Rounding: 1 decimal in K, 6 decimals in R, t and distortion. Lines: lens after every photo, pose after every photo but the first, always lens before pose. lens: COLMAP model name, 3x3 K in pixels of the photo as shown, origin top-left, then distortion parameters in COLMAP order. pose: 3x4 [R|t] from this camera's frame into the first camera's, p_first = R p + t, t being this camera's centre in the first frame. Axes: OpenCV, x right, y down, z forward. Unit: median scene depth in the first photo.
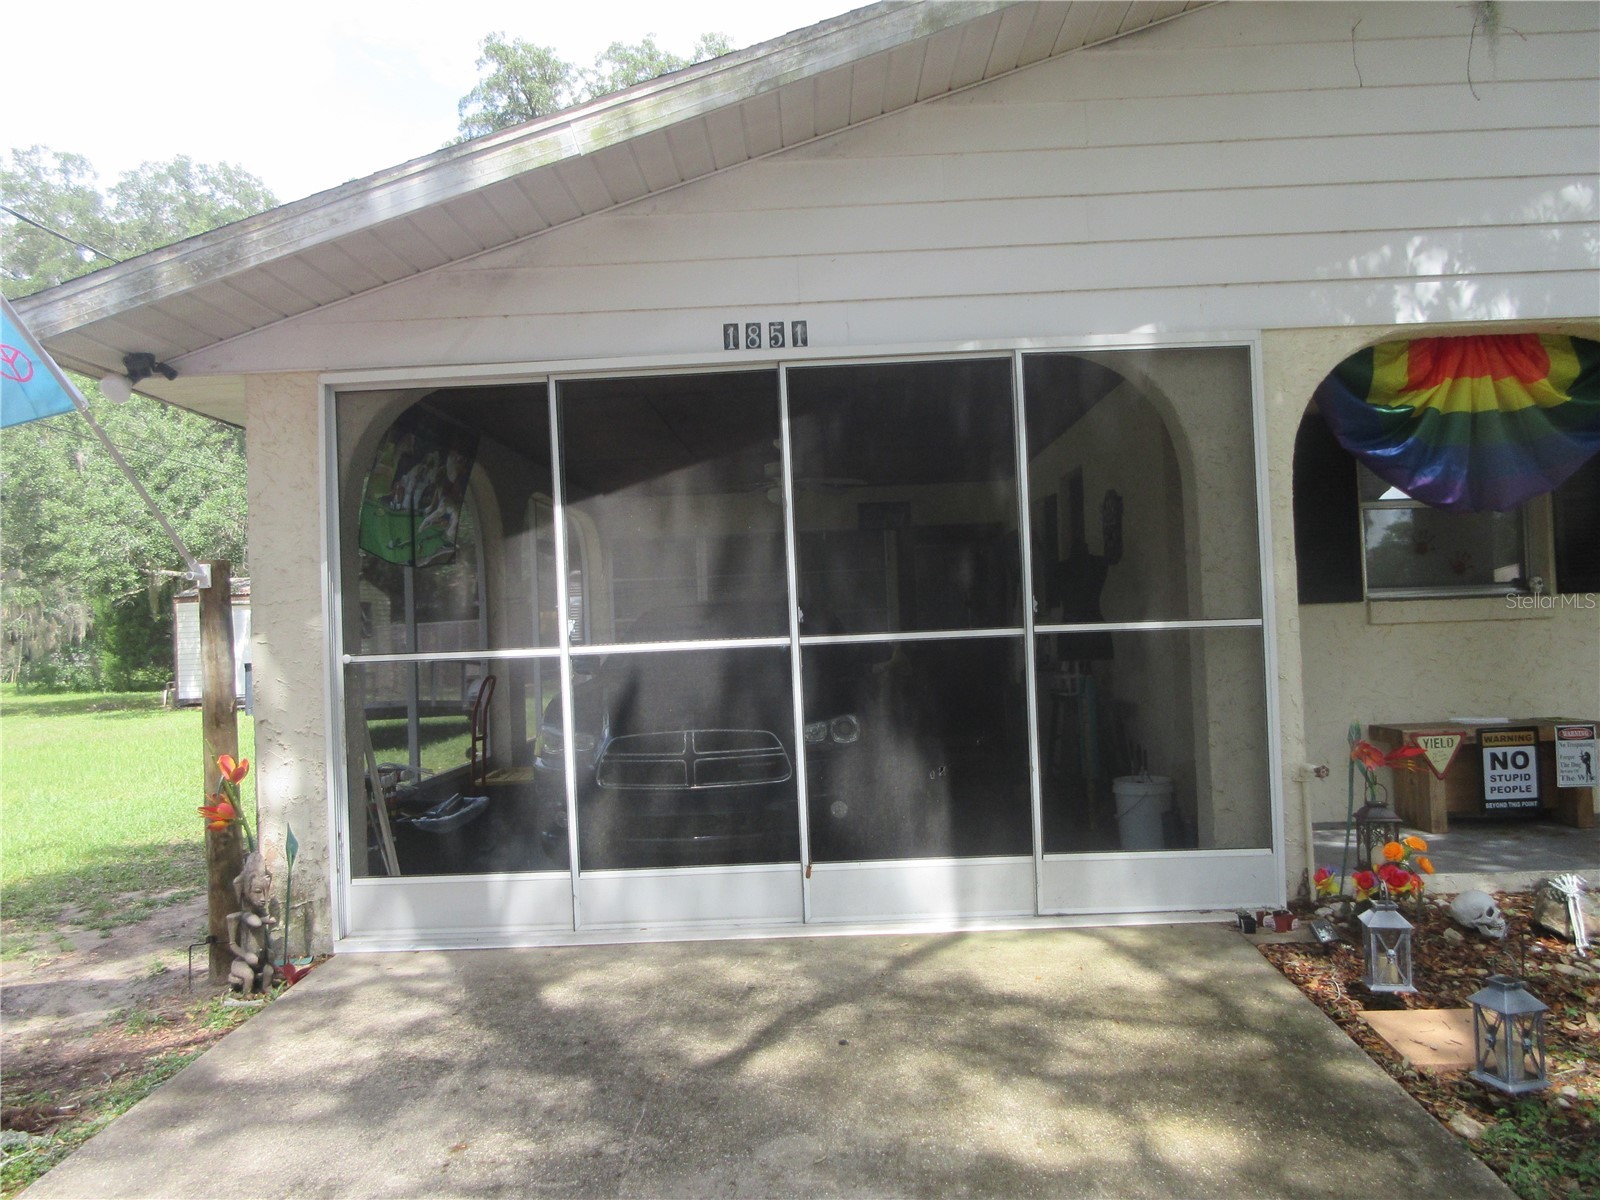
lens RADIAL K [[1181.8, 0, 806.5], [0, 1181.8, 597.2], [0, 0, 1]] dist [-0.028632, 0.044648]
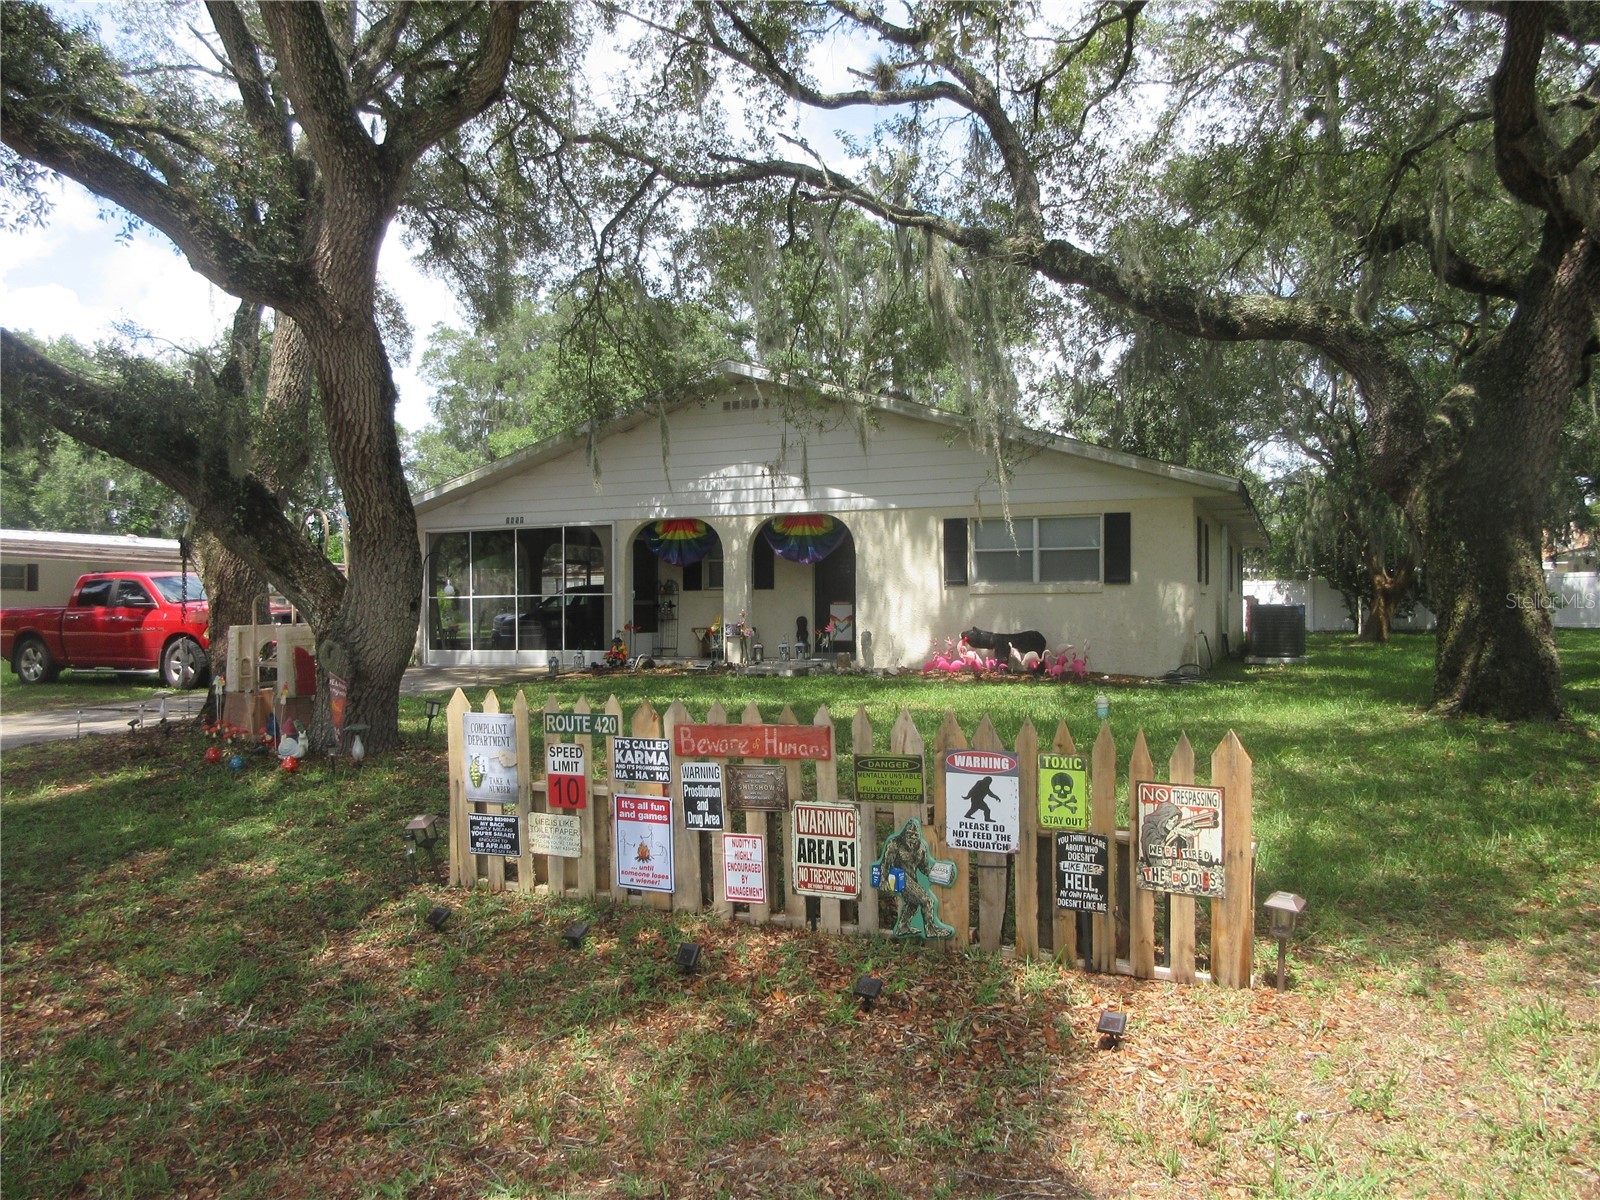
lens RADIAL K [[1173.0, 0, 804.7], [0, 1173.0, 597.6], [0, 0, 1]] dist [-0.005313, 0.001846]
pose [[0.930024, 0.026543, -0.366538, 2.062895], [-0.016126, 0.999375, 0.031452, -0.087349], [0.367144, -0.023340, 0.929871, -2.073190]]
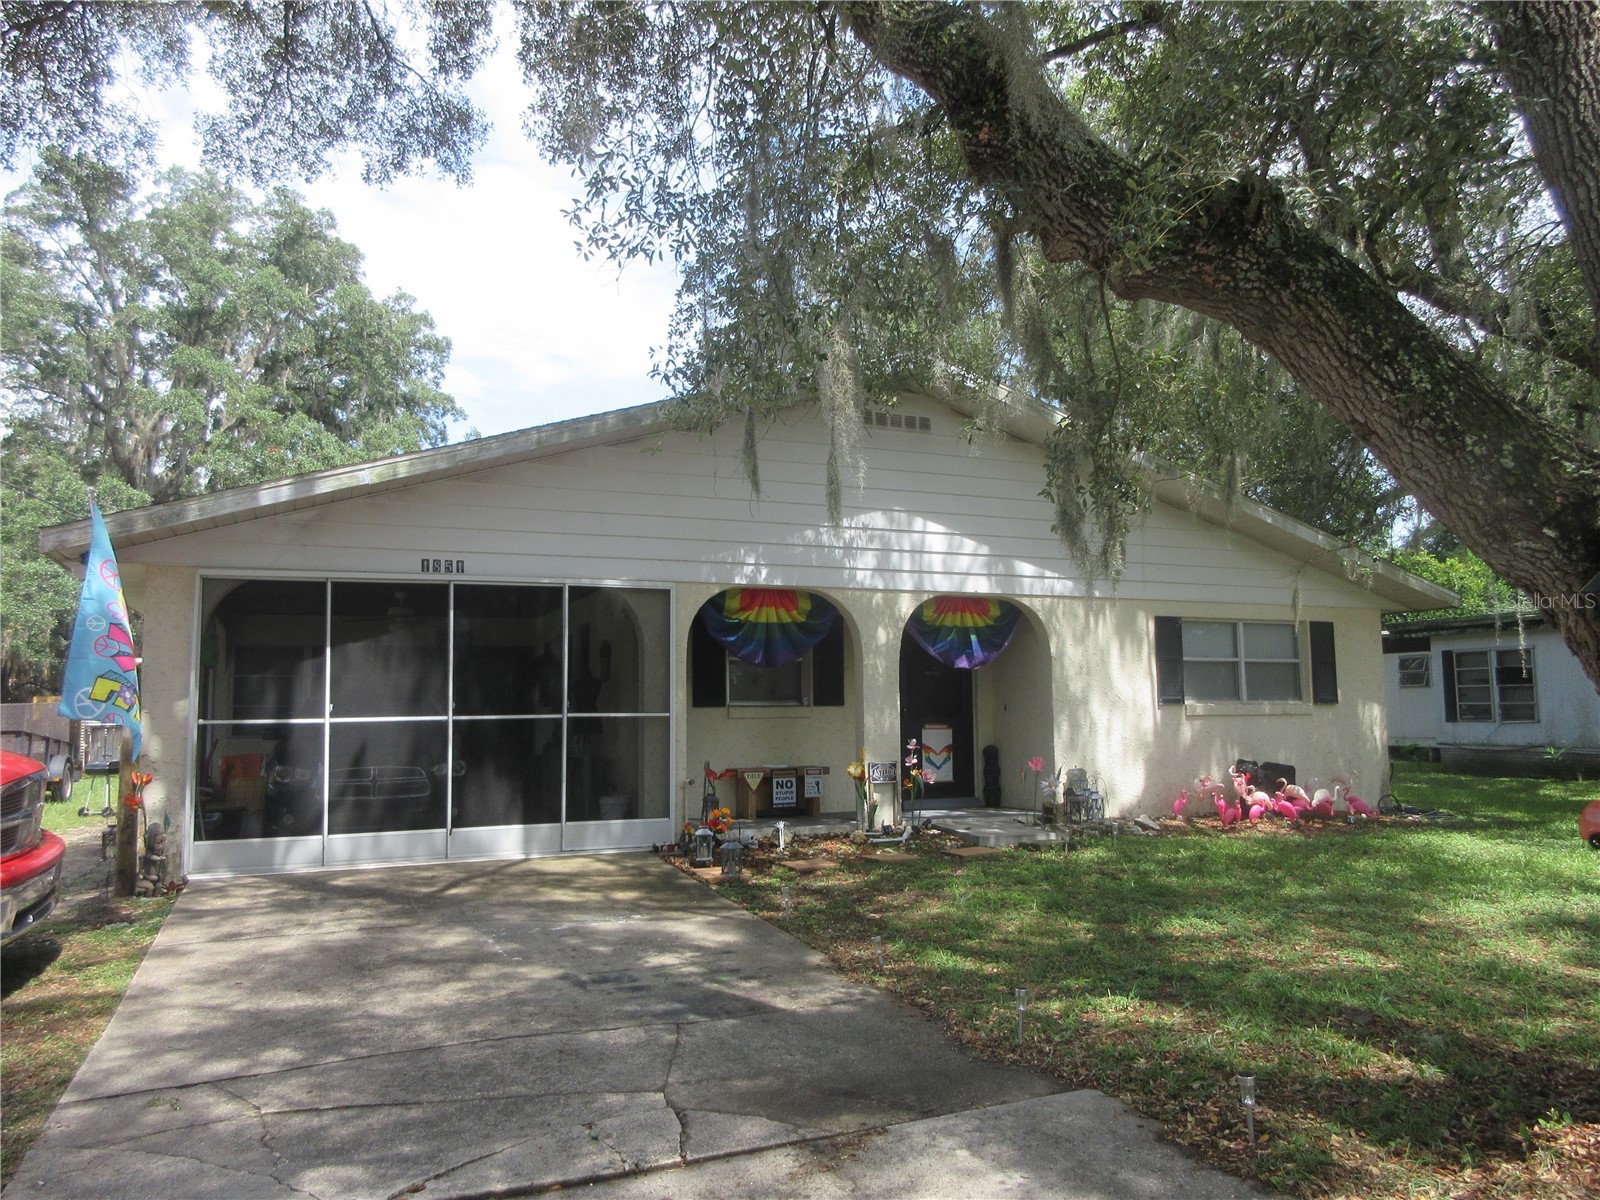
lens RADIAL K [[1173.0, 0, 804.7], [0, 1173.0, 597.6], [0, 0, 1]] dist [-0.005313, 0.001846]
pose [[0.908480, 0.068018, 0.412357, -0.257193], [-0.034893, 0.995567, -0.087345, -0.012244], [-0.416470, 0.064963, 0.906826, -0.937911]]
